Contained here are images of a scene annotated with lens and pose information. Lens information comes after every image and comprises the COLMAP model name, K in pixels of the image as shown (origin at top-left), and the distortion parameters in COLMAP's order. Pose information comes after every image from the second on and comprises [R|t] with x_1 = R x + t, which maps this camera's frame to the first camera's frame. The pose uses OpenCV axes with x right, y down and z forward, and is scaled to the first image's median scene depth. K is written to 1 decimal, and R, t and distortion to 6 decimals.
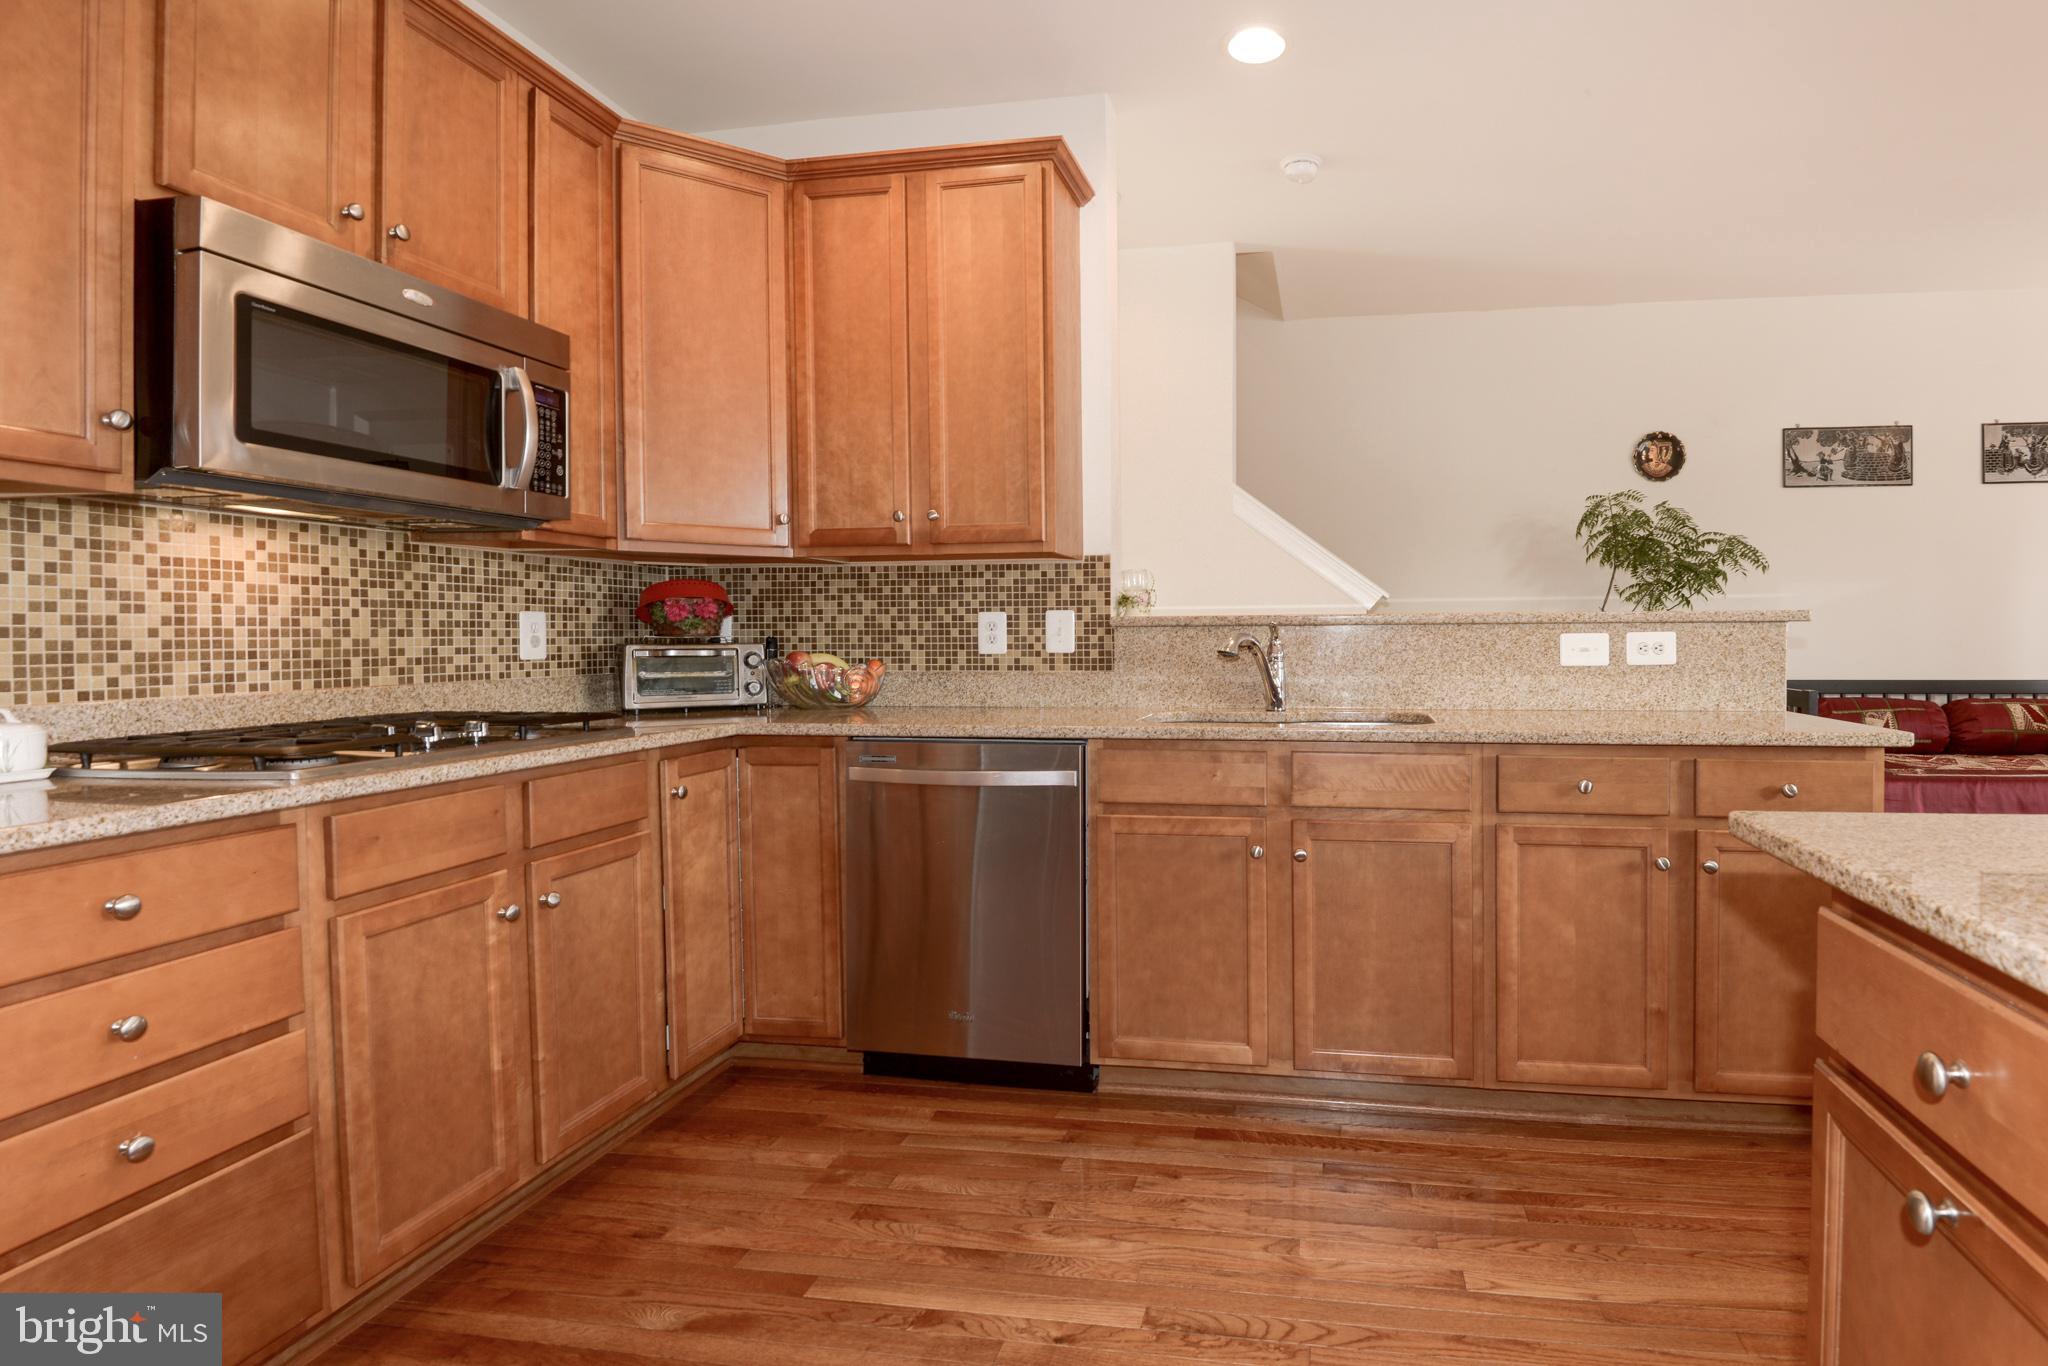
lens RADIAL K [[1002.7, 0, 1117.4], [0, 1002.7, 649.9], [0, 0, 1]] dist [0.004706, -0.003029]
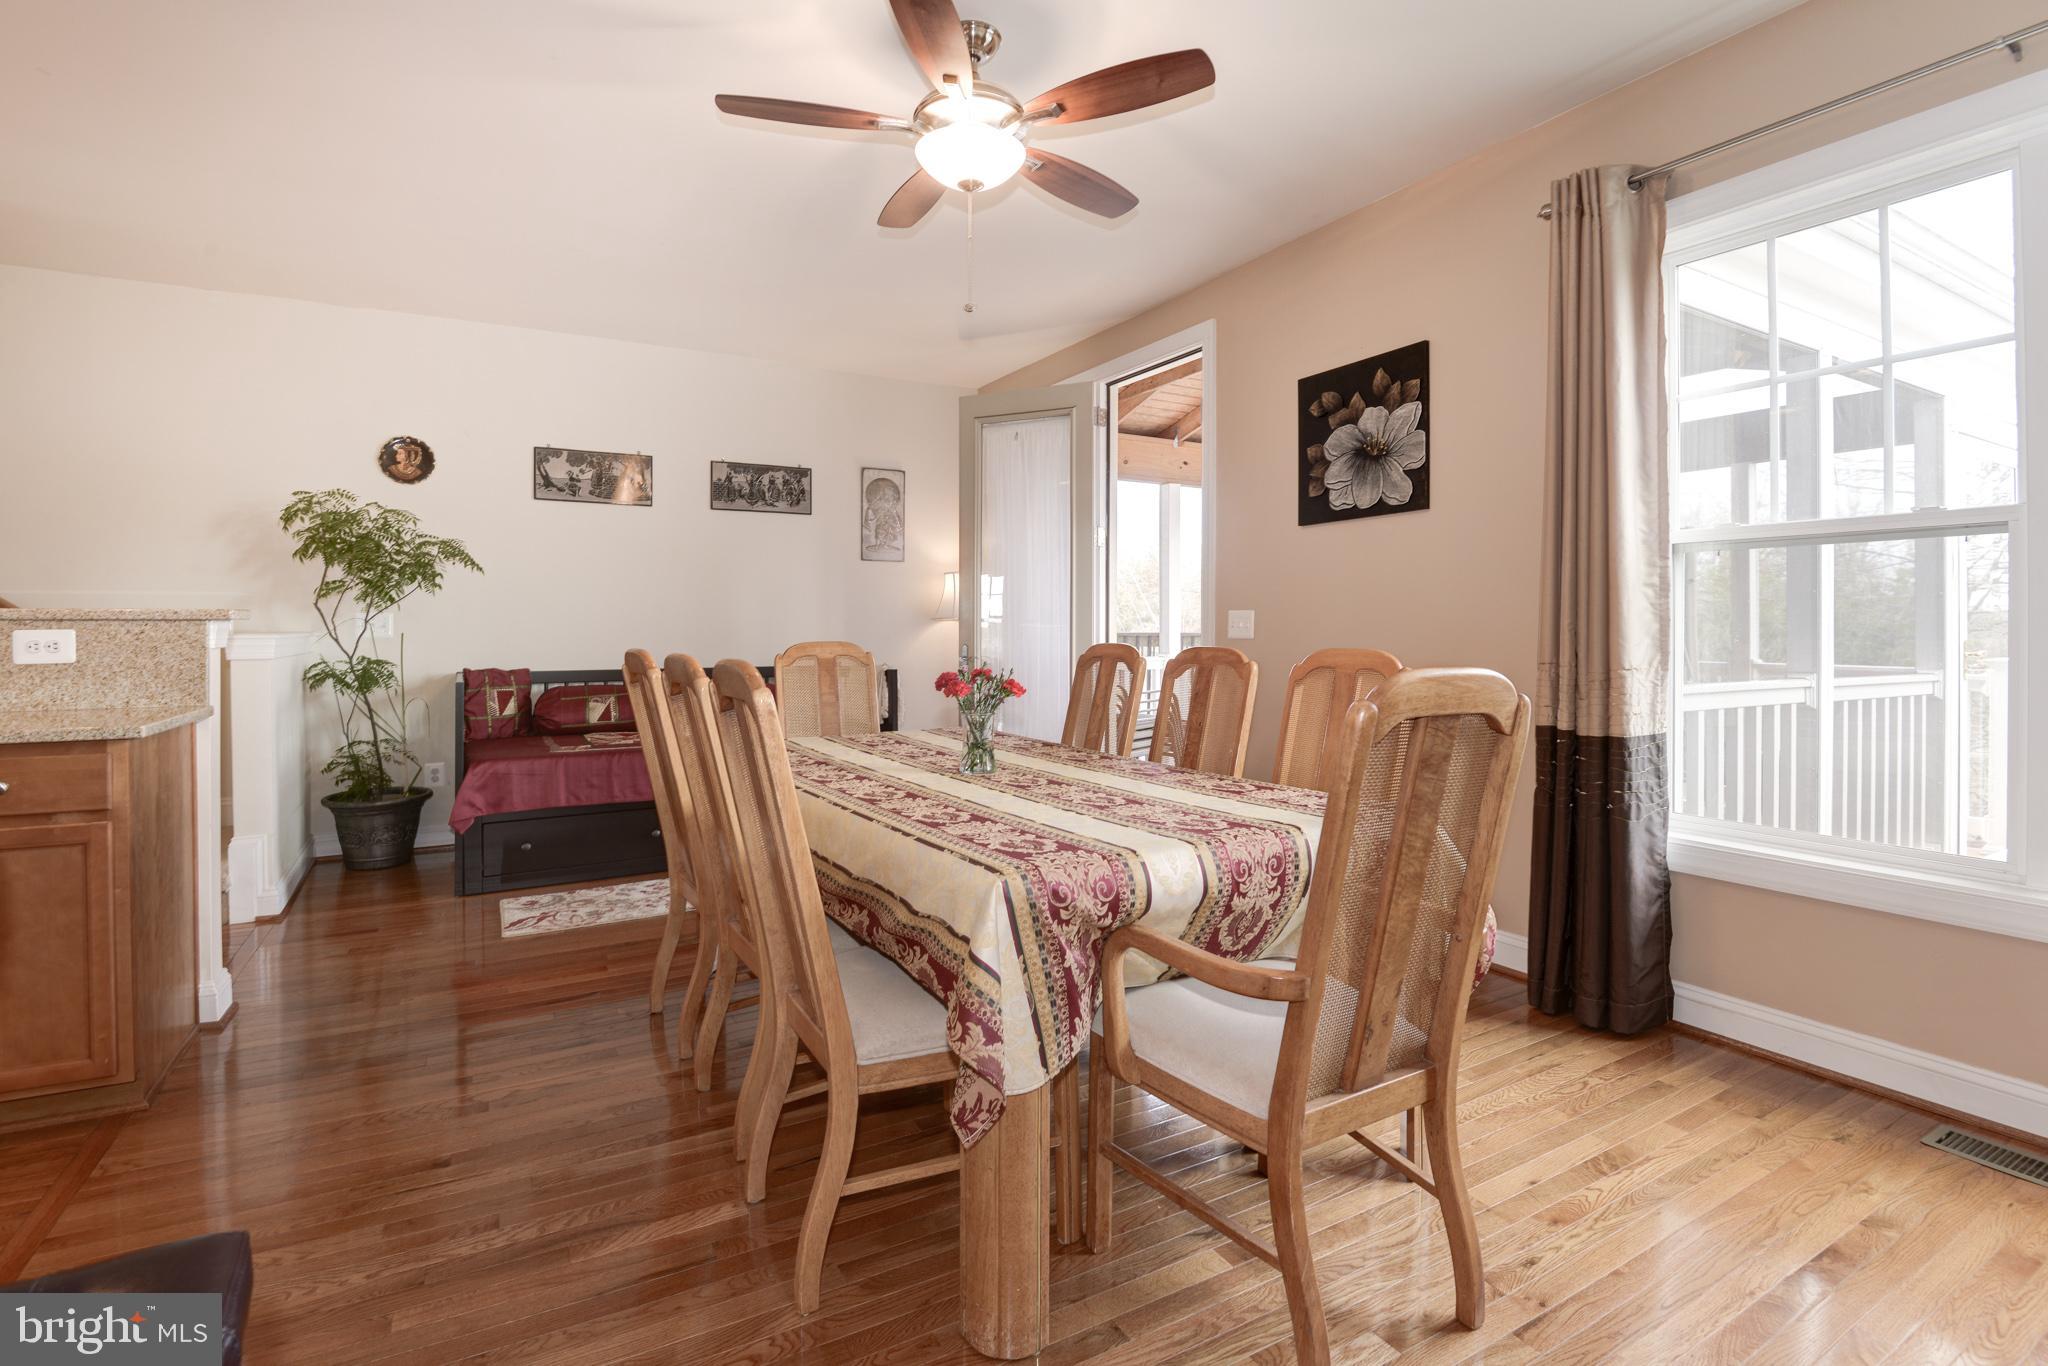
lens RADIAL K [[1002.7, 0, 943.8], [0, 1002.7, 628.6], [0, 0, 1]] dist [0.004706, -0.003029]
pose [[0.815923, 0.003793, 0.578148, 0.392564], [0.004977, 0.999895, -0.013584, -0.000826], [-0.578139, 0.013961, 0.815819, -0.171174]]
